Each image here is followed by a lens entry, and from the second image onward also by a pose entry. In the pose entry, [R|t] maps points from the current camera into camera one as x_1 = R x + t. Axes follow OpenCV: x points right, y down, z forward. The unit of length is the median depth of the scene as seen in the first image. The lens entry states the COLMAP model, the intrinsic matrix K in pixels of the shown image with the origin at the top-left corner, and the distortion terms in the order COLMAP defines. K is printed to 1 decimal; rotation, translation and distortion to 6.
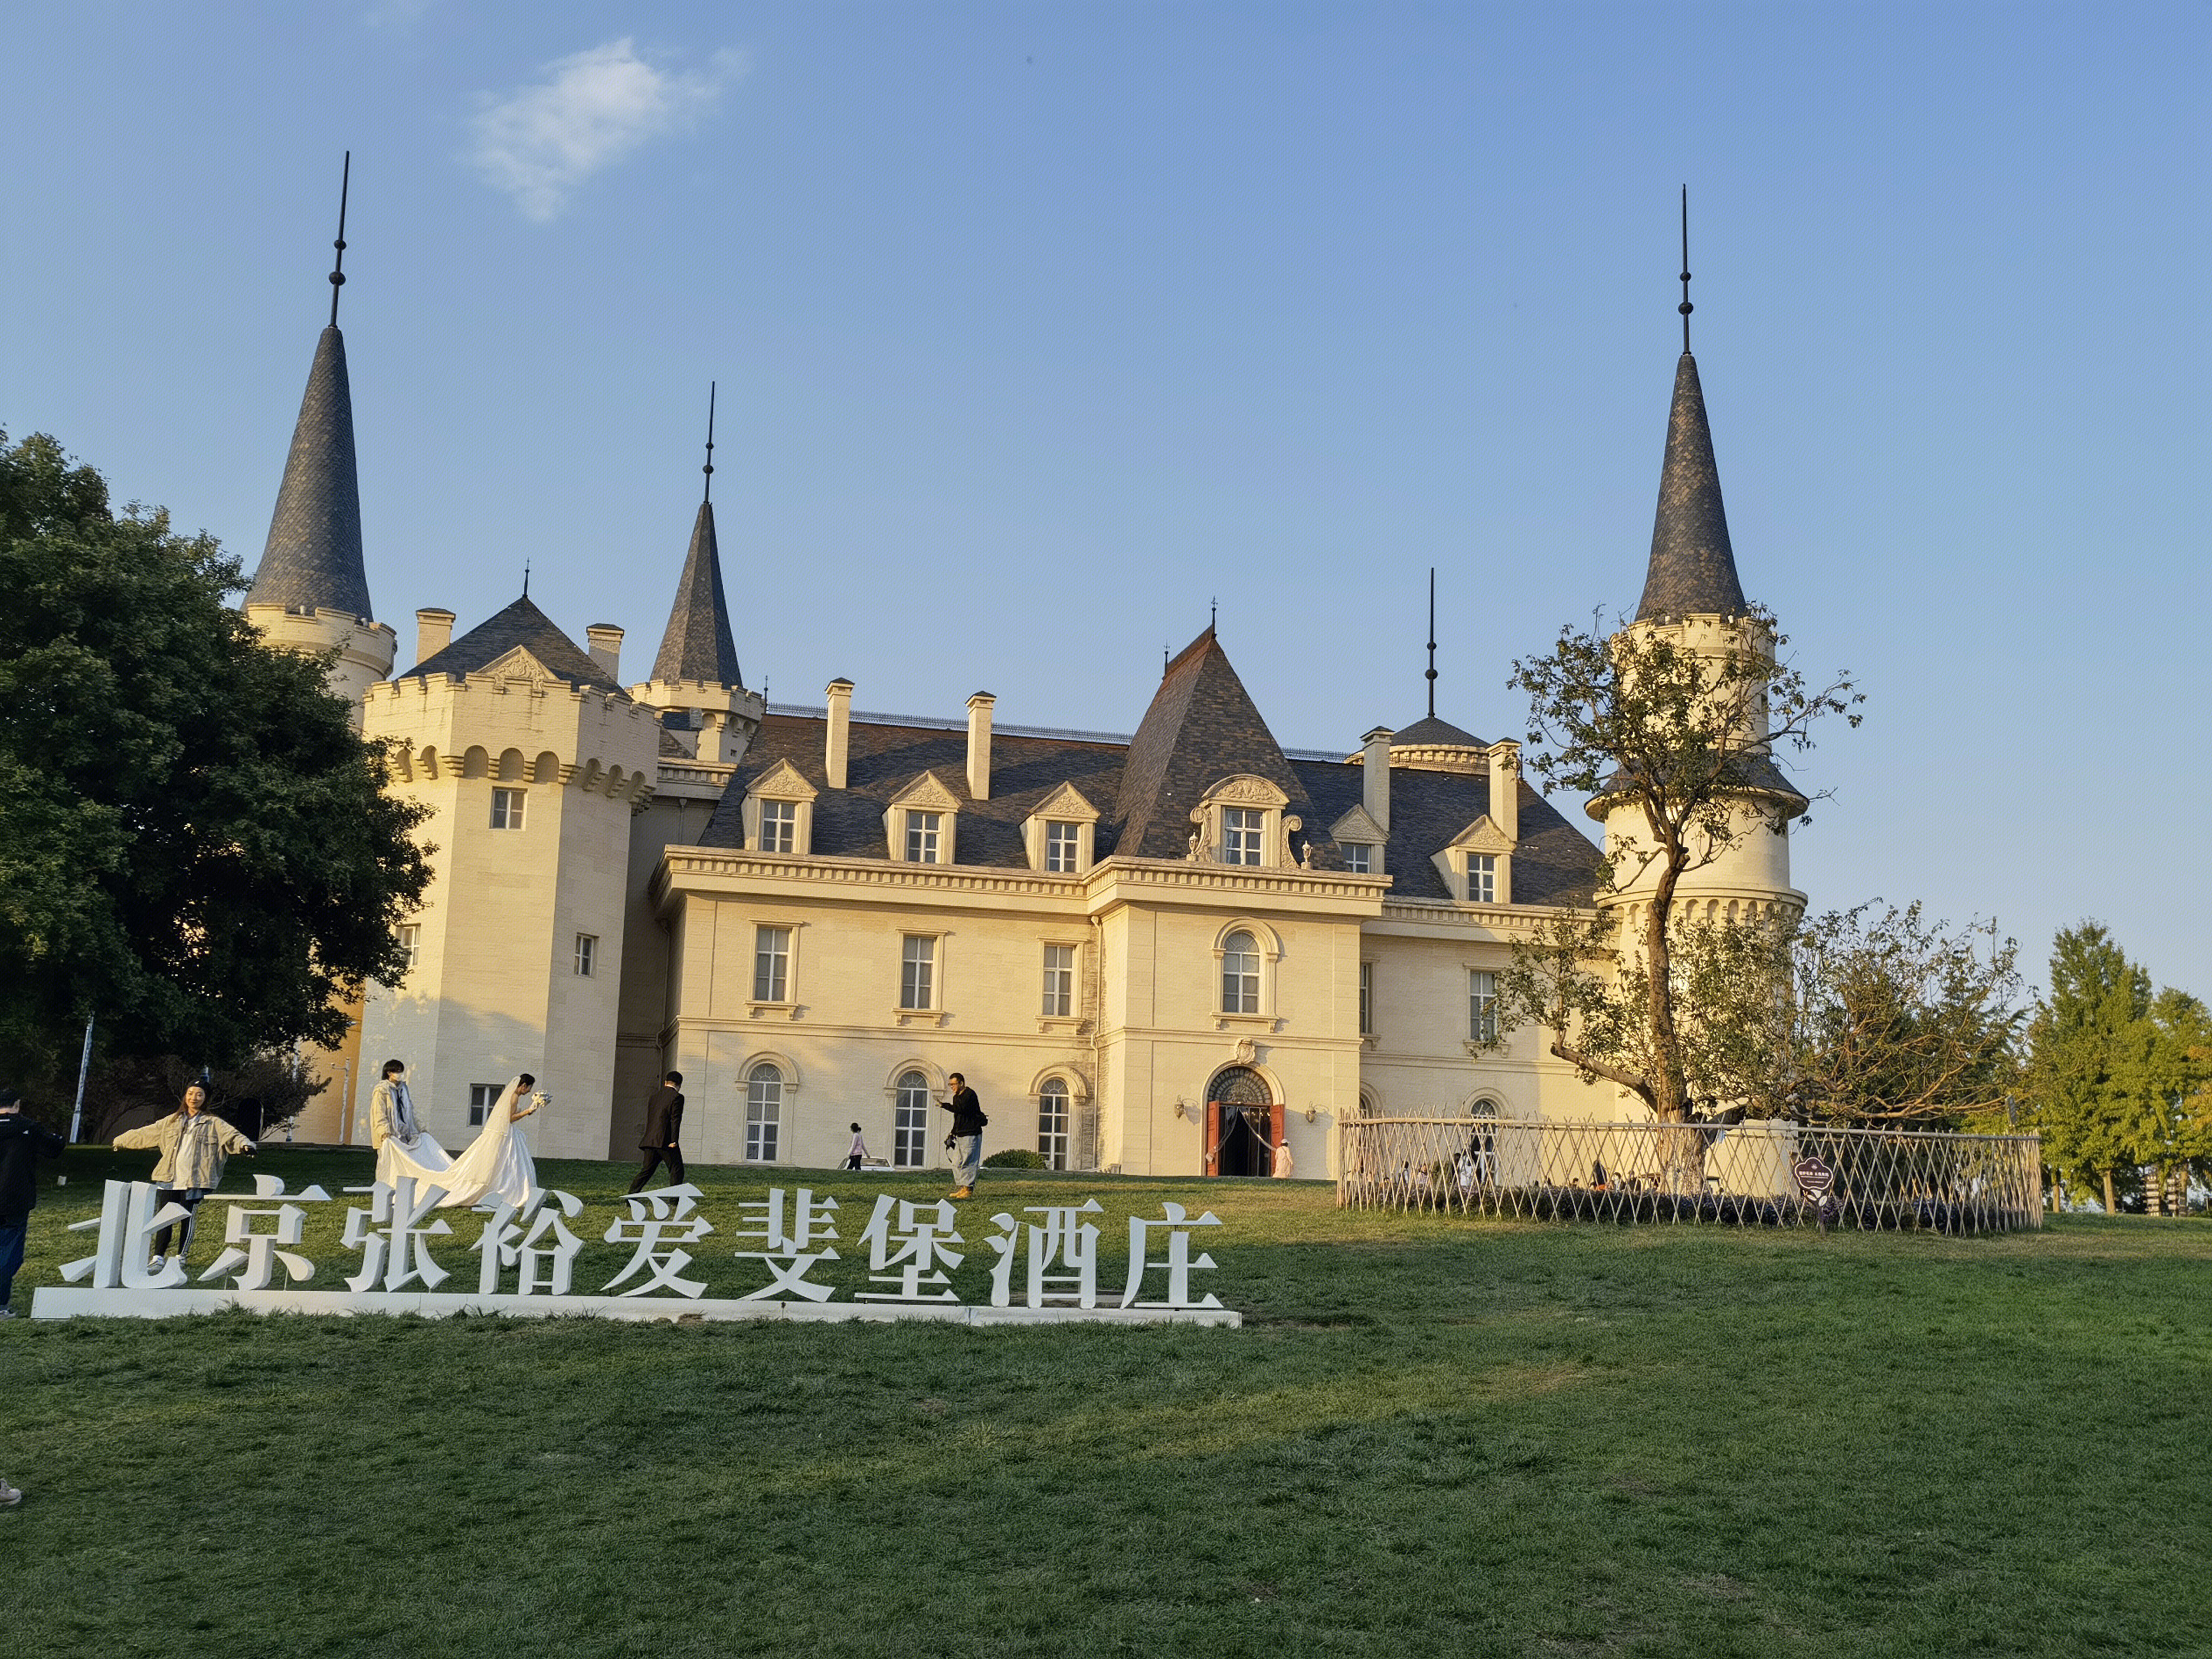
lens RADIAL K [[2345.9, 0, 1067.9], [0, 2345.9, 825.4], [0, 0, 1]] dist [0.072873, 0.027303]
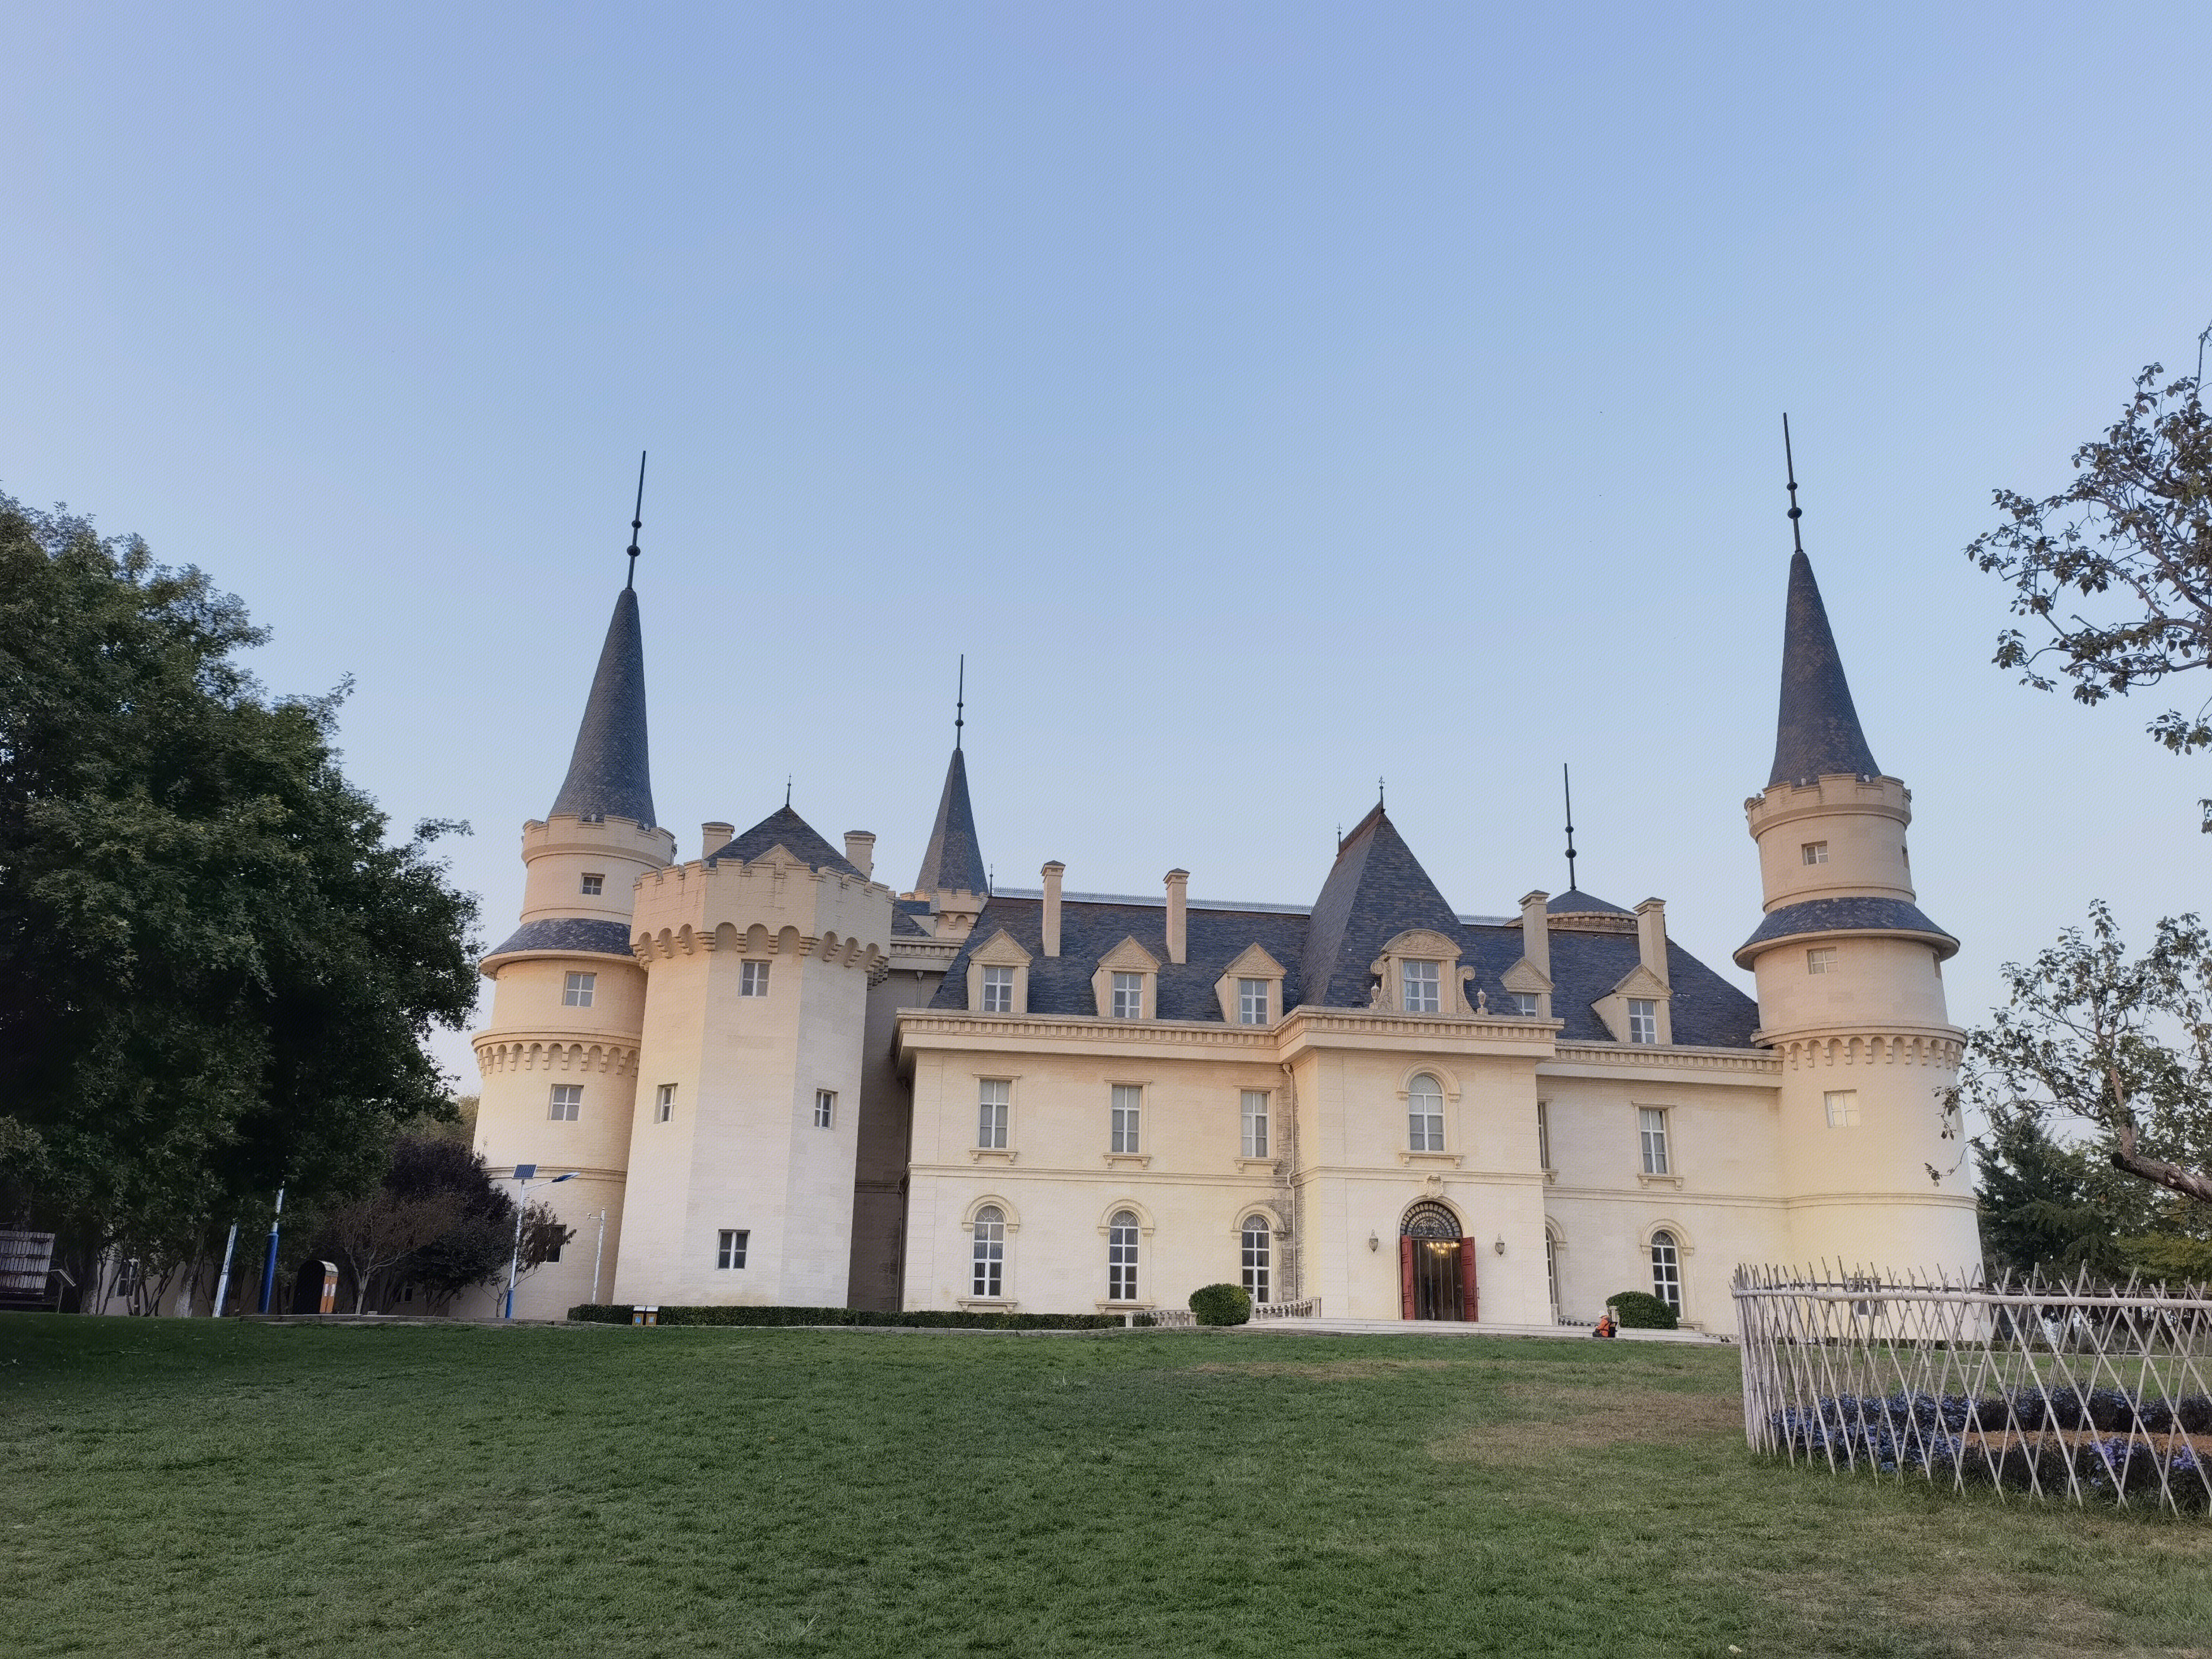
lens RADIAL K [[1754.2, 0, 1081.2], [0, 1754.2, 837.9], [0, 0, 1]] dist [0.062453, 0.002481]
pose [[0.994649, -0.037497, -0.096269, -0.000772], [0.027397, 0.994182, -0.104171, 0.017573], [0.099615, 0.100976, 0.989889, 0.175980]]
